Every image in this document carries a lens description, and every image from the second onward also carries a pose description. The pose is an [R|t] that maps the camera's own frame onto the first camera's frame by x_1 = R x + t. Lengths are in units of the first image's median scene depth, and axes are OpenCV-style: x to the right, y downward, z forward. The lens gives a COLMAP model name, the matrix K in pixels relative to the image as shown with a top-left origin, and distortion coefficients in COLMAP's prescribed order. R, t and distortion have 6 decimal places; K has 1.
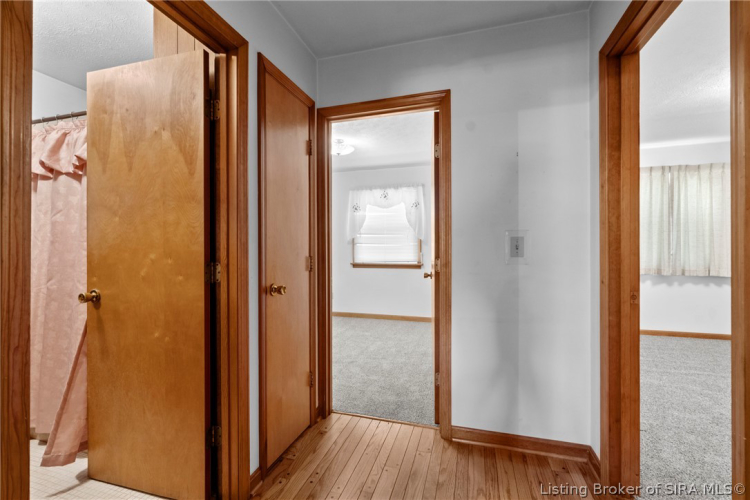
lens RADIAL K [[328.4, 0, 370.1], [0, 328.4, 252.4], [0, 0, 1]] dist [-0.002002, 0.000260]
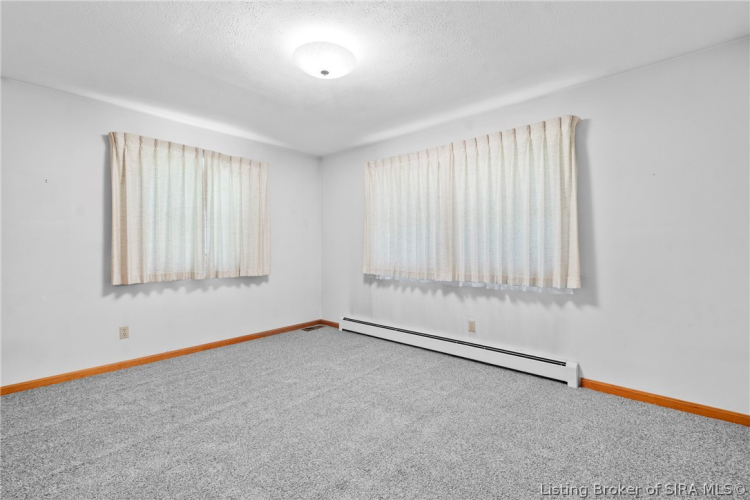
lens RADIAL K [[328.4, 0, 368.4], [0, 328.4, 247.3], [0, 0, 1]] dist [-0.002002, 0.000260]
pose [[0.421431, 0.003244, 0.906855, 0.328542], [0.004093, 0.999977, -0.005479, -0.005747], [-0.906851, 0.006021, 0.421408, 0.261602]]
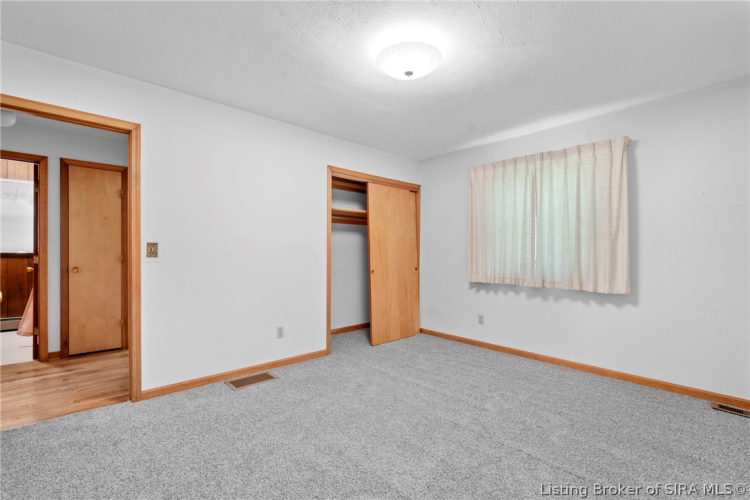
lens RADIAL K [[342.7, 0, 370.9], [0, 342.7, 255.0], [0, 0, 1]] dist [-0.000559, -0.000076]
pose [[0.853334, 0.014982, -0.521150, 1.022453], [-0.012129, 0.999887, 0.008884, -0.013360], [0.521224, -0.001260, 0.853419, 0.048563]]
